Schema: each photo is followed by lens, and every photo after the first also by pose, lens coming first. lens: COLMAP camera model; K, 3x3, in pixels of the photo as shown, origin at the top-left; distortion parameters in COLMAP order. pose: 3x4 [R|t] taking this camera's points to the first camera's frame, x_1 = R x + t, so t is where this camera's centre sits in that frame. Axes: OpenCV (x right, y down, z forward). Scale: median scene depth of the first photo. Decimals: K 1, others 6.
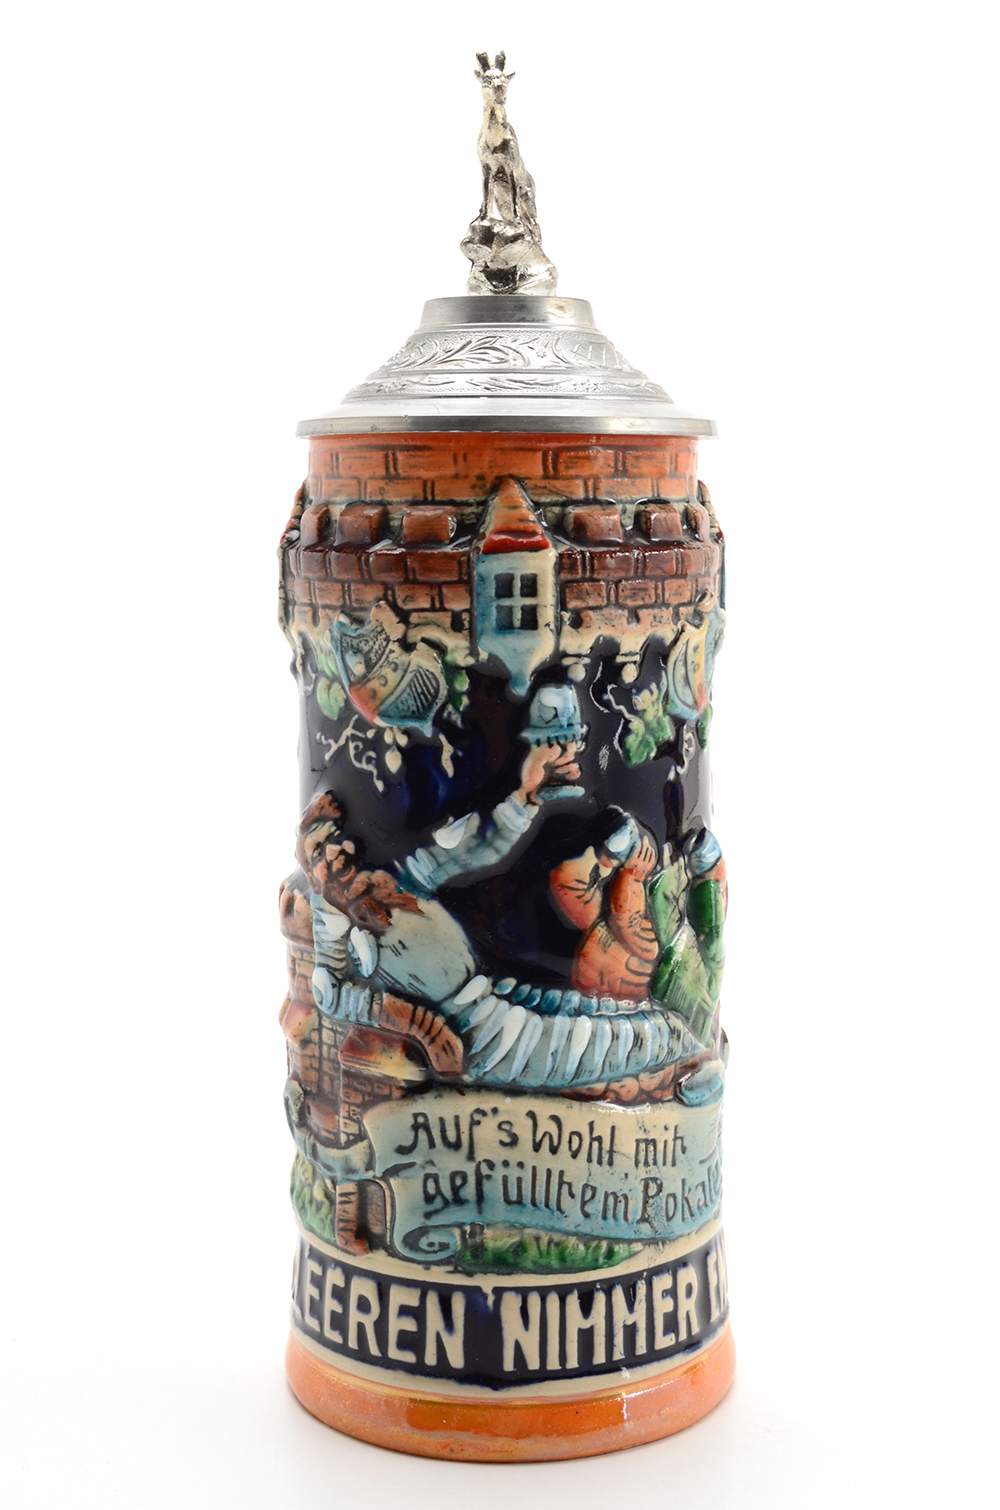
lens RADIAL K [[2304.1, 0, 494.9], [0, 2304.1, 747.3], [0, 0, 1]] dist [-0.064175, 0.000000]
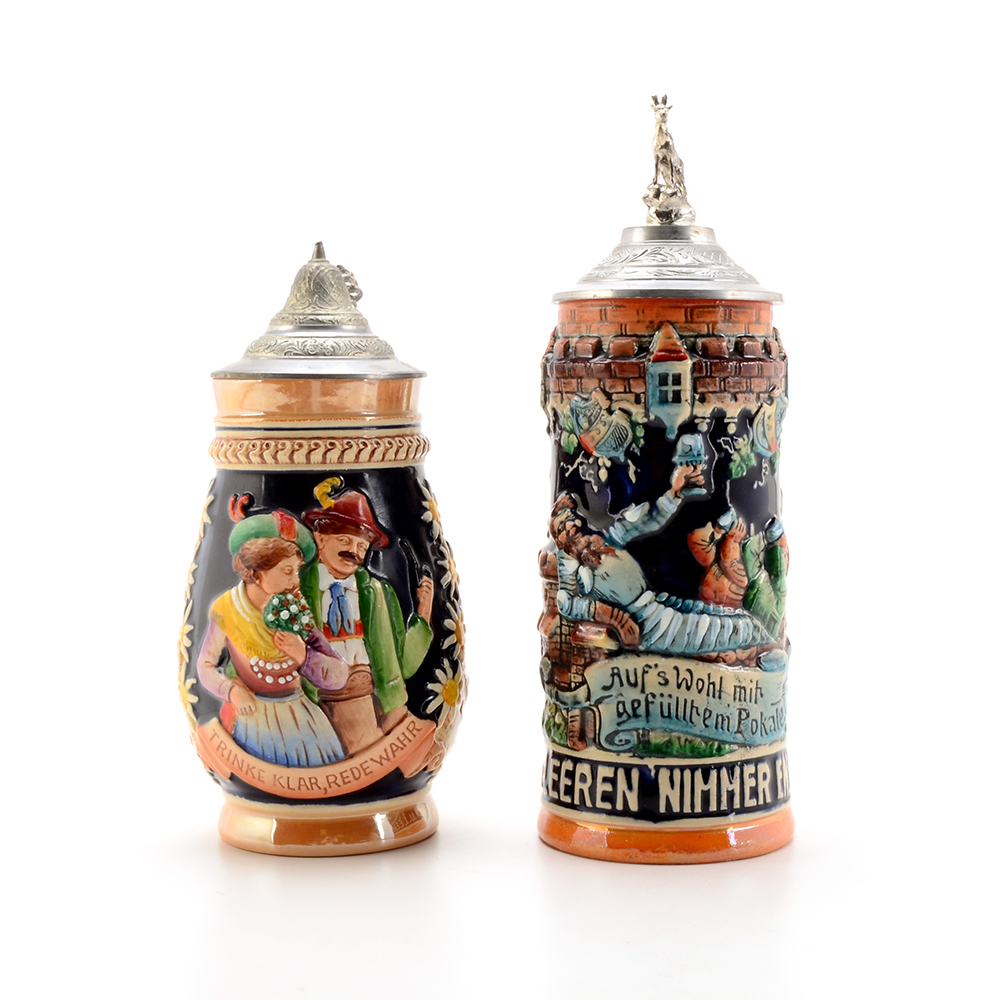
lens RADIAL K [[2020.0, 0, 507.2], [0, 2020.0, 495.6], [0, 0, 1]] dist [-0.061394, 0.000000]
pose [[0.995916, 0.008478, -0.089890, 0.024853], [-0.013920, 0.998096, -0.060084, 0.119500], [0.089210, 0.061090, 0.994138, -0.610977]]
